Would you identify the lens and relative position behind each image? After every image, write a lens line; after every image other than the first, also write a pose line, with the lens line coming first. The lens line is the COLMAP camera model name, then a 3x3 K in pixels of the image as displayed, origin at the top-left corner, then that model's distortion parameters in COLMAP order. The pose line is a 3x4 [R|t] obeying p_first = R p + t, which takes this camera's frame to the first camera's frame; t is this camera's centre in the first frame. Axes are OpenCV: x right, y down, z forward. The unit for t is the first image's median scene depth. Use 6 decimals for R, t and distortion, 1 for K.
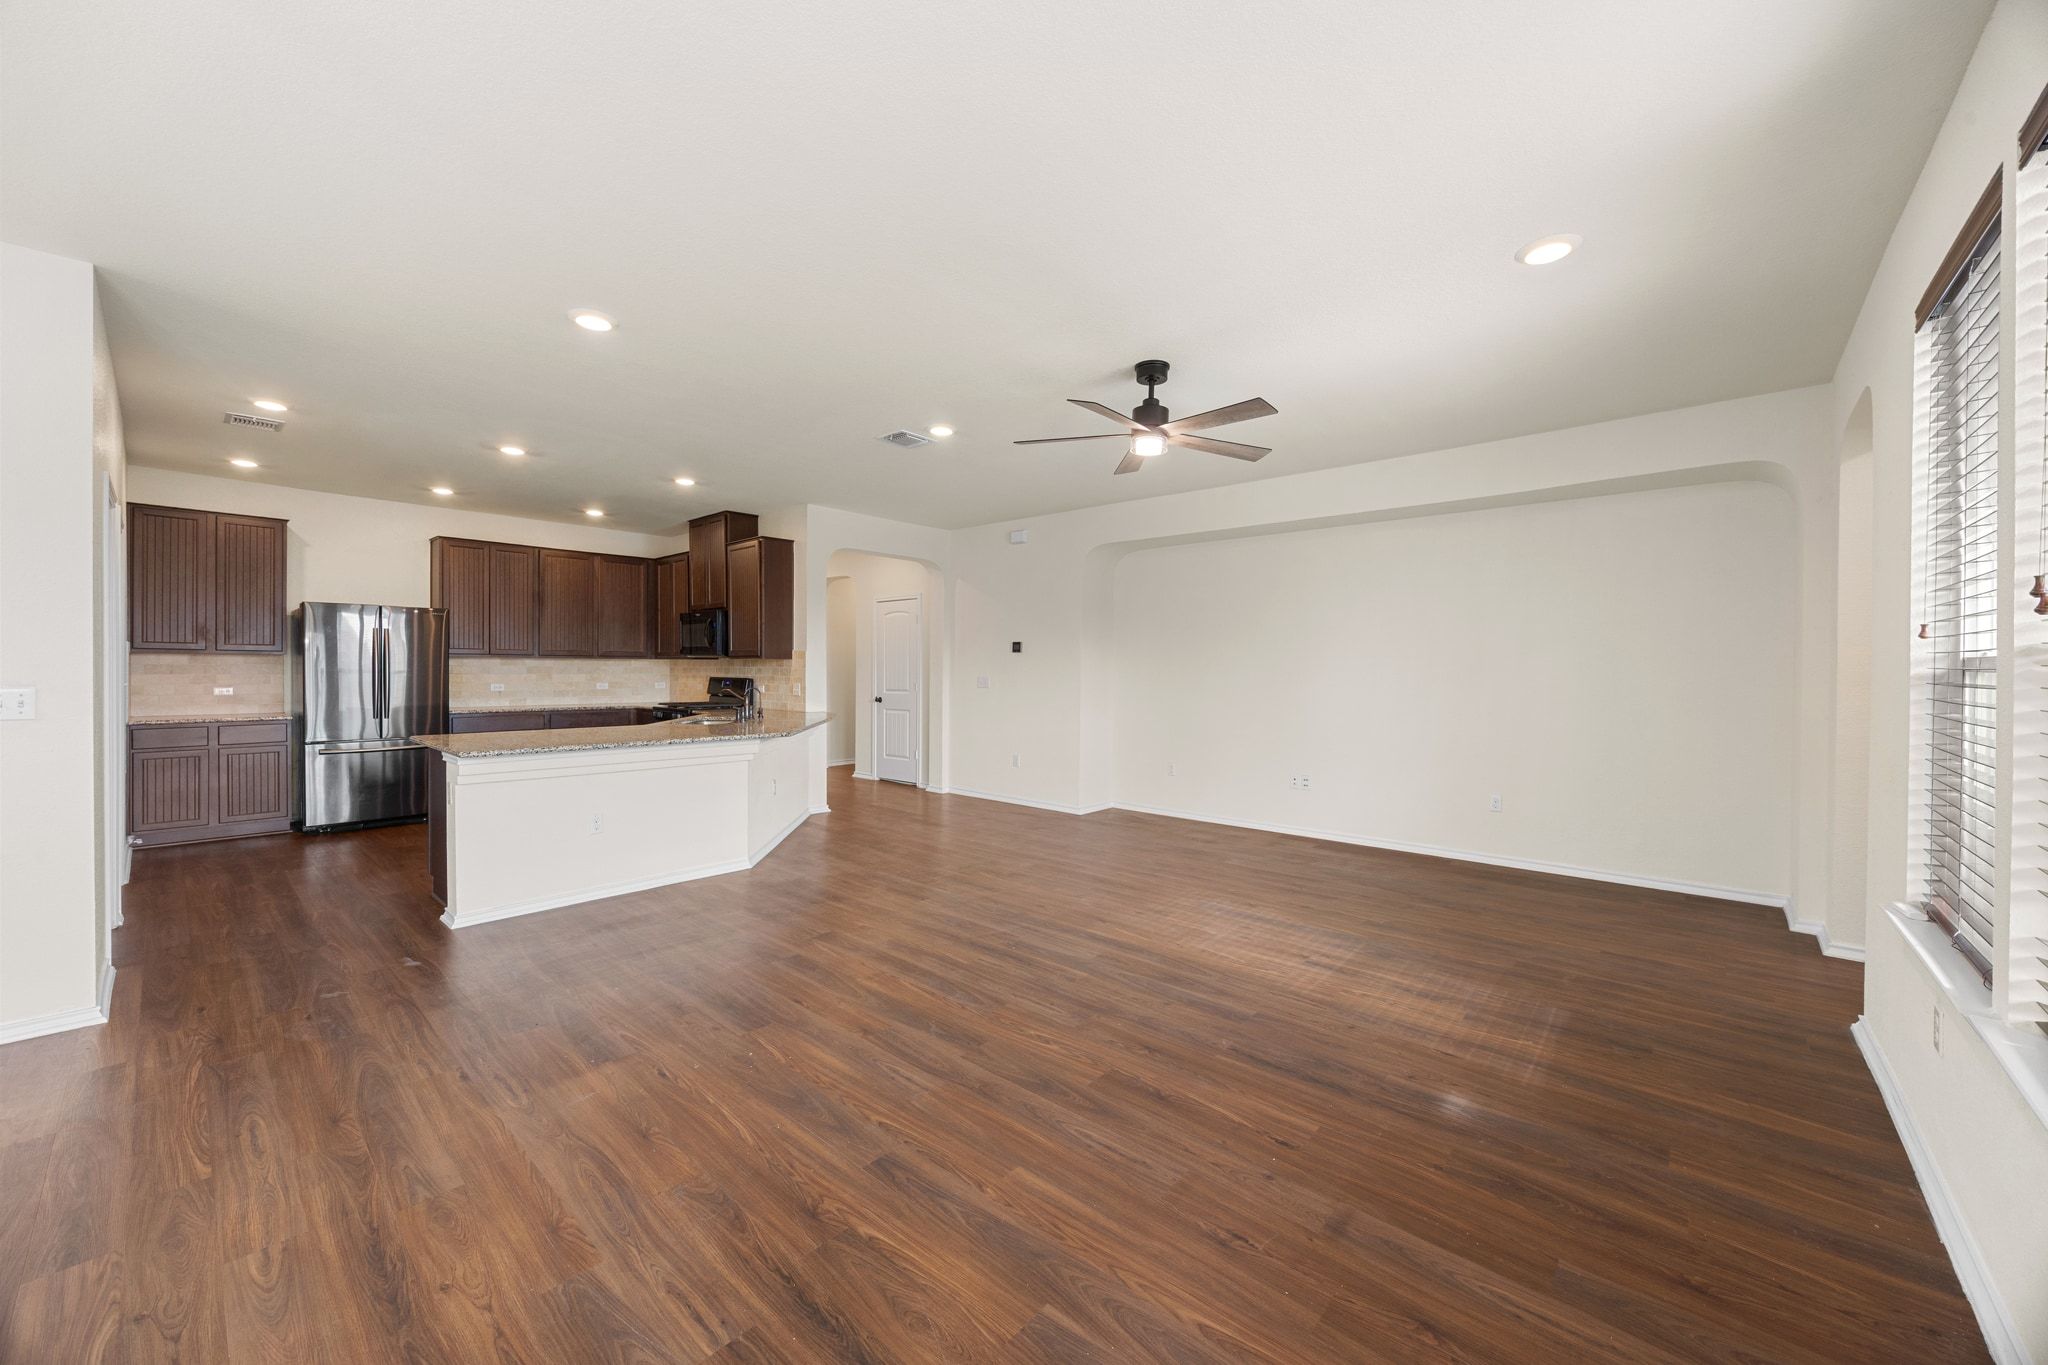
lens RADIAL K [[769.0, 0, 1022.2], [0, 769.0, 675.3], [0, 0, 1]] dist [-0.005512, 0.000303]
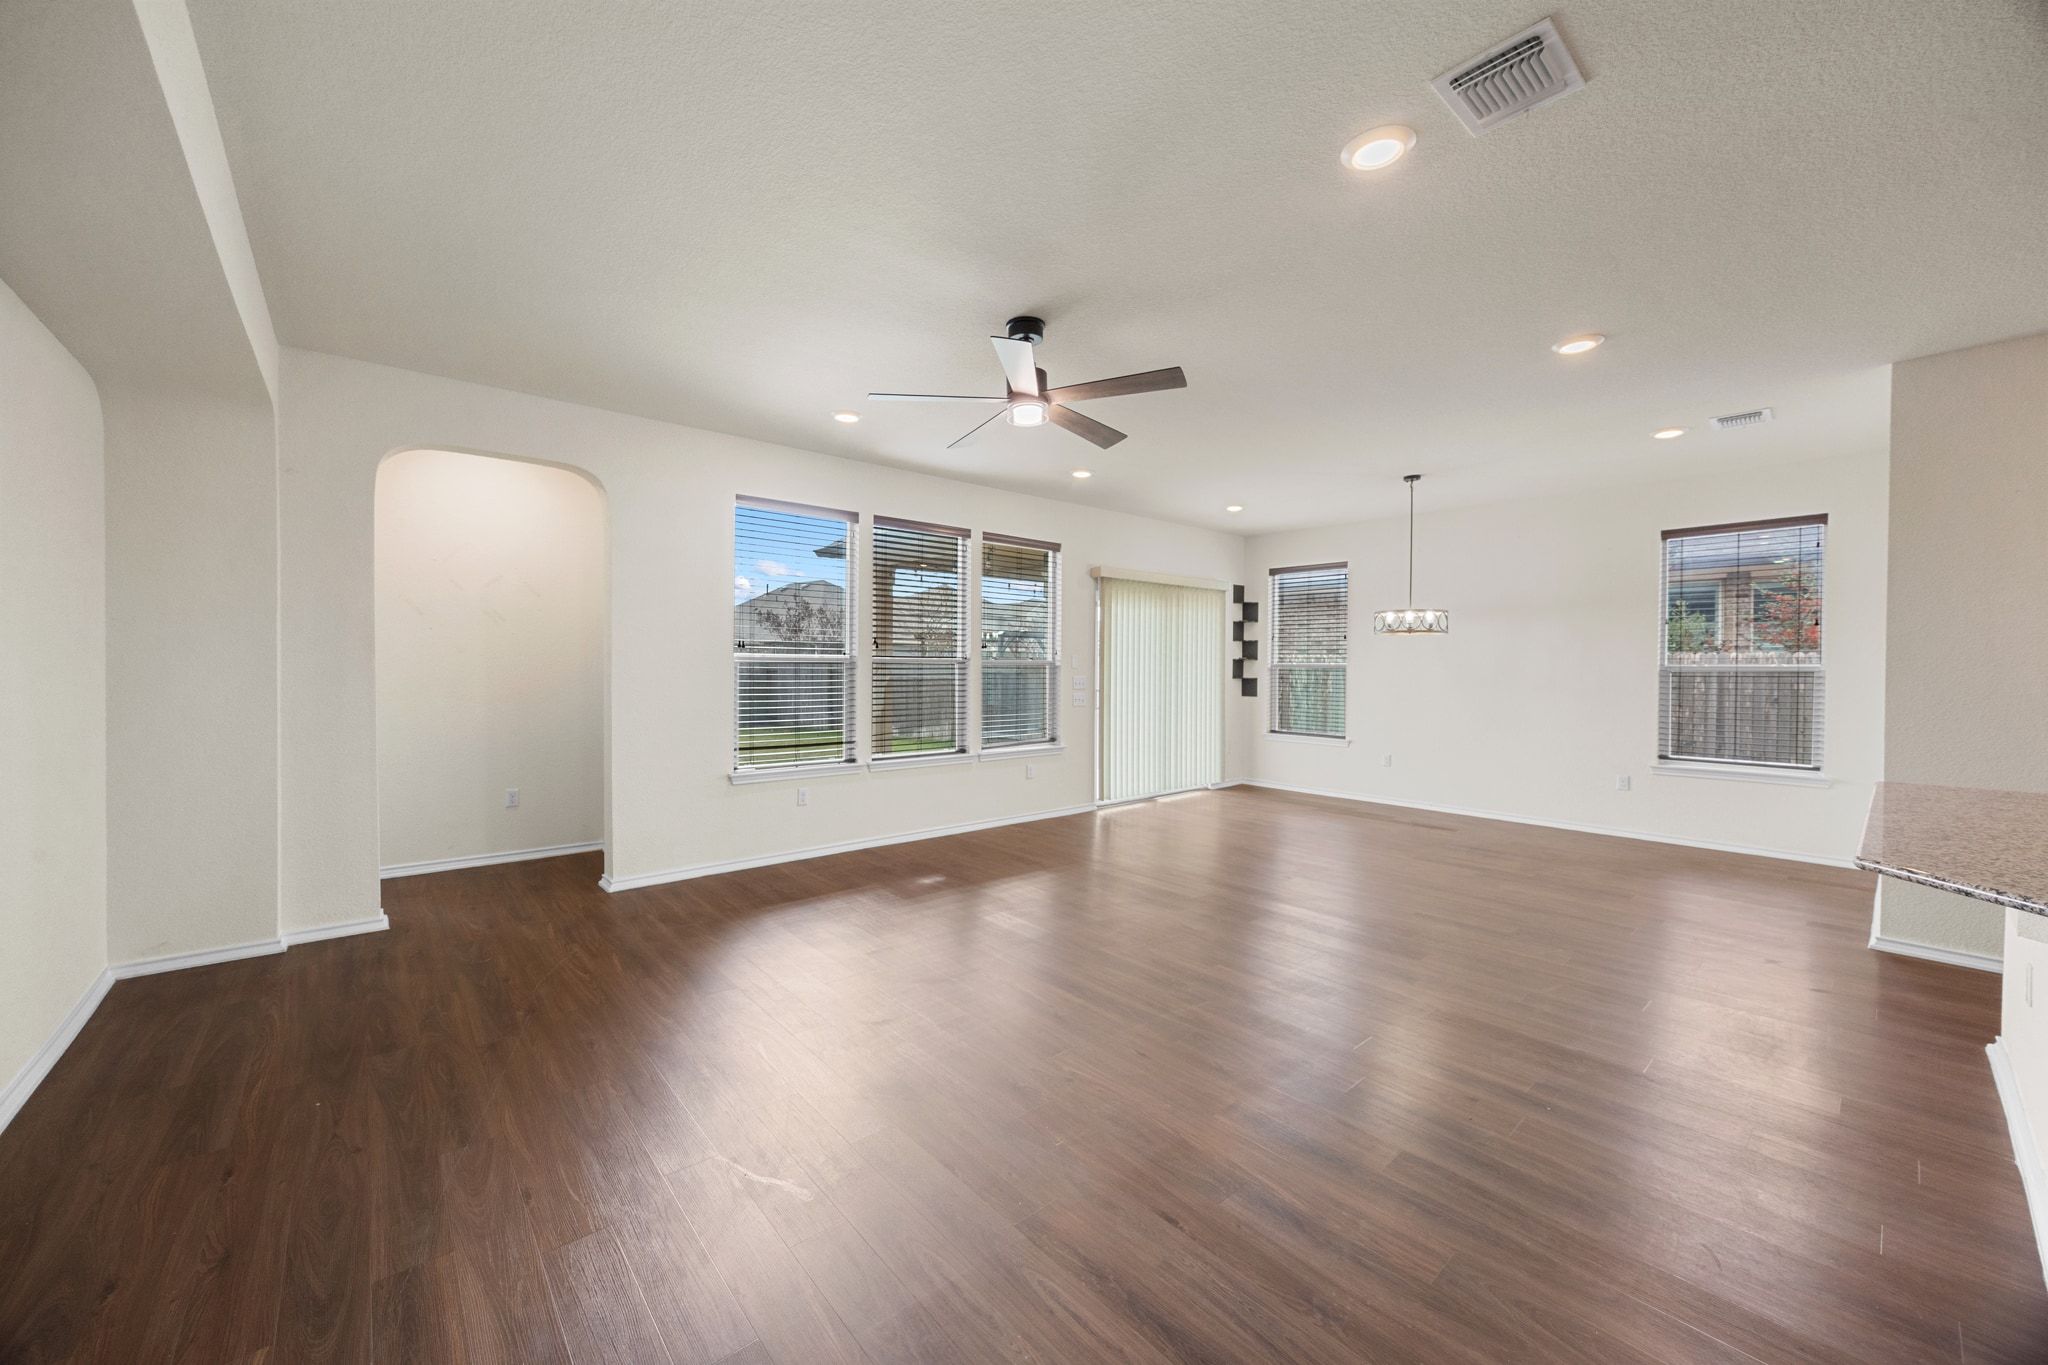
lens RADIAL K [[769.0, 0, 1019.2], [0, 769.0, 669.7], [0, 0, 1]] dist [-0.005512, 0.000303]
pose [[-0.991651, -0.013838, 0.128207, 0.036837], [-0.011798, 0.999792, 0.016655, -0.012017], [-0.128411, 0.015003, -0.991608, 1.217806]]
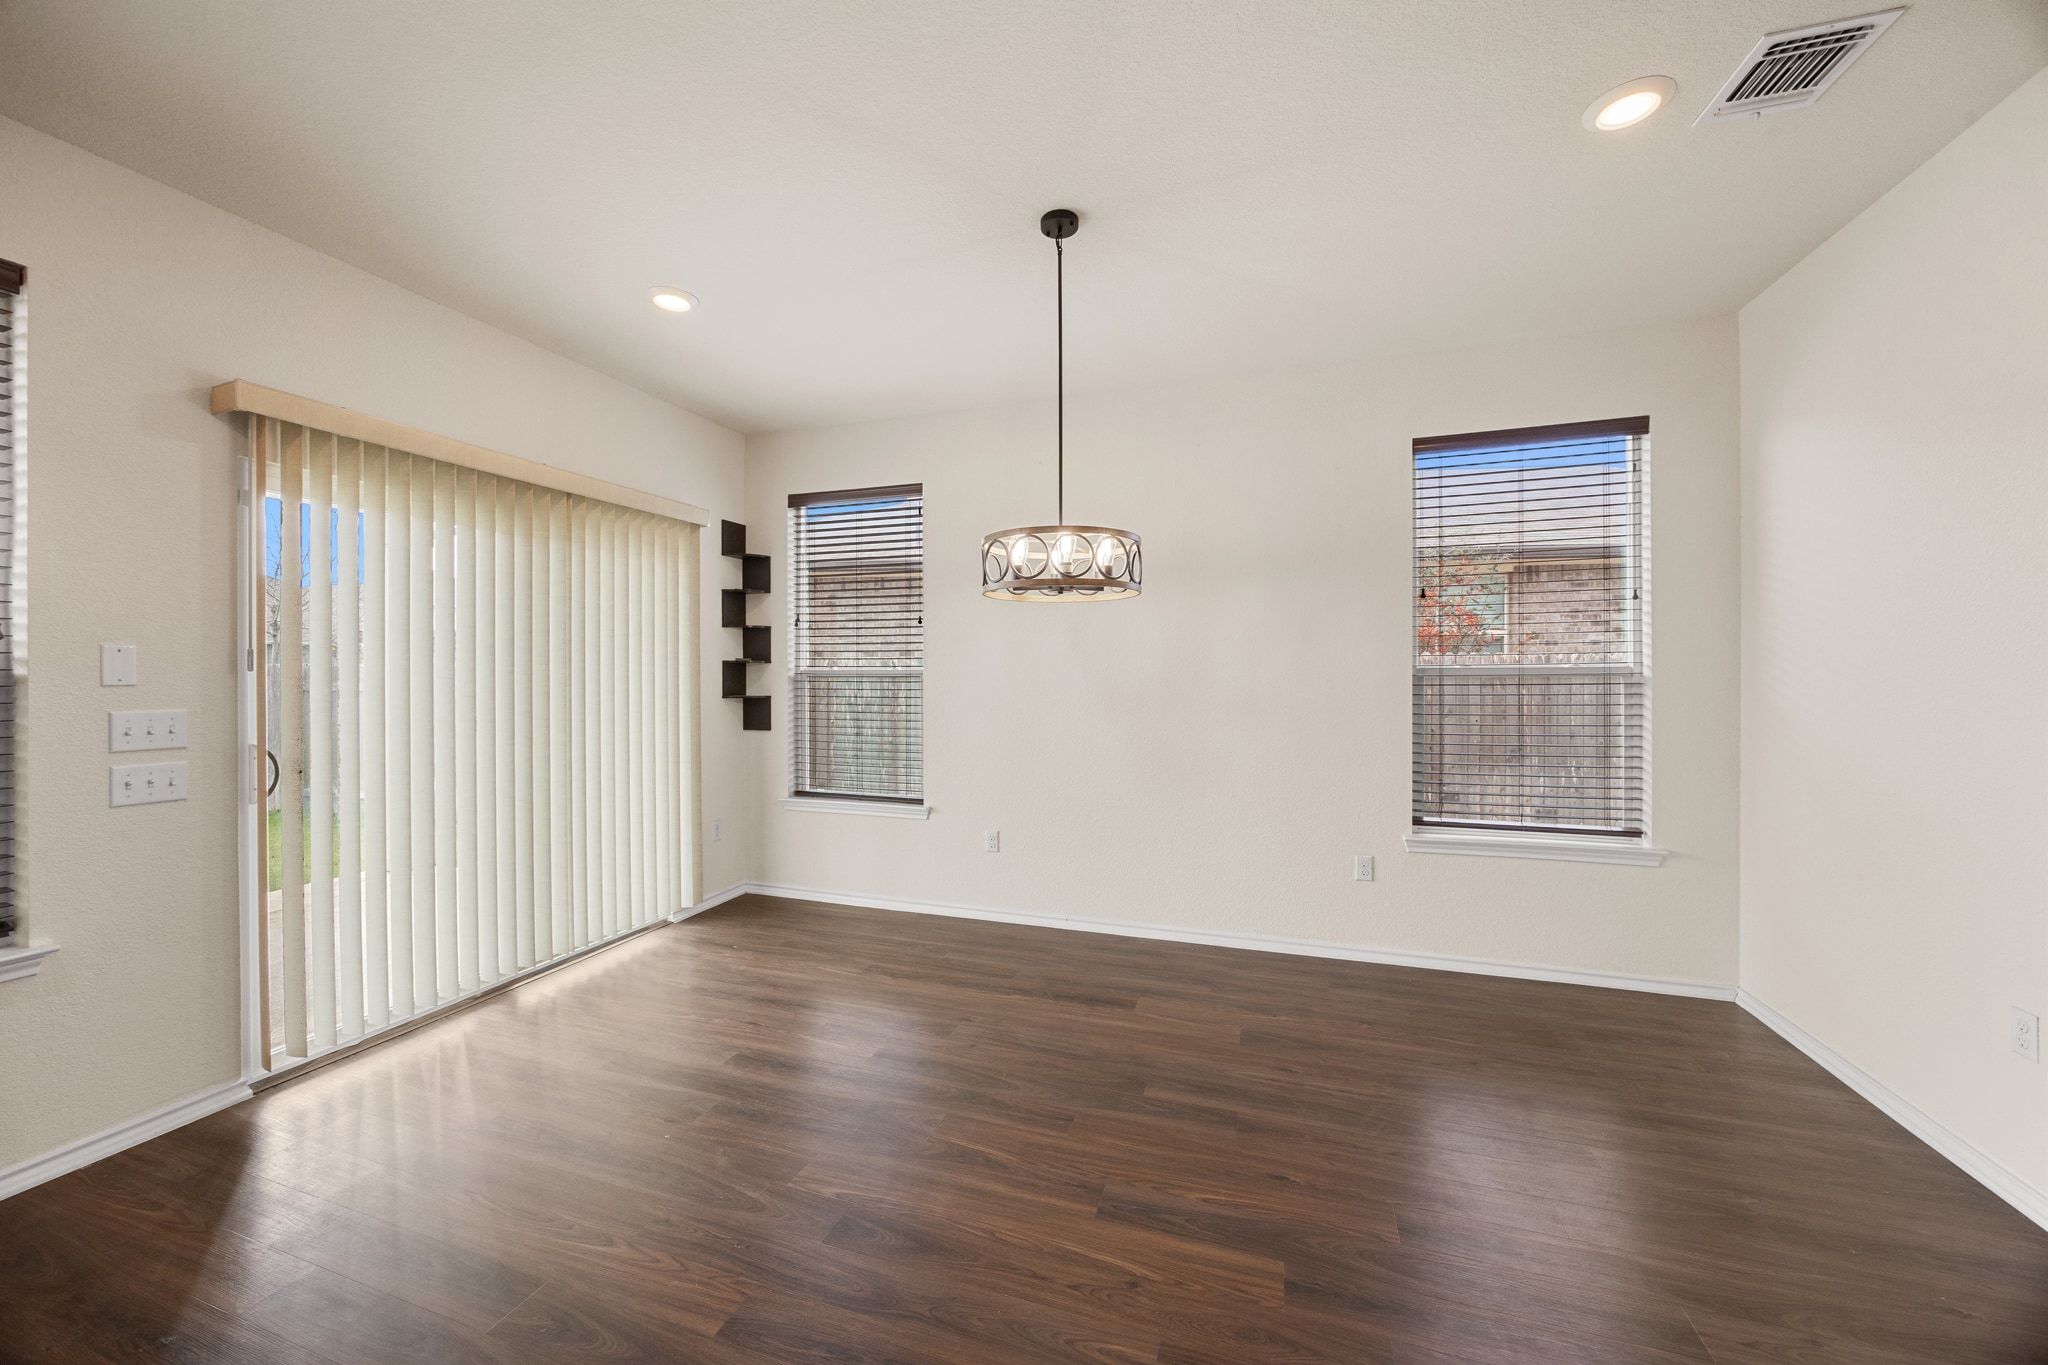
lens RADIAL K [[769.0, 0, 1016.0], [0, 769.0, 677.0], [0, 0, 1]] dist [-0.005512, 0.000303]
pose [[-0.923923, -0.002580, -0.382570, -0.161578], [-0.007542, 0.999906, 0.011472, -0.007418], [0.382504, 0.013484, -0.923855, 0.520159]]
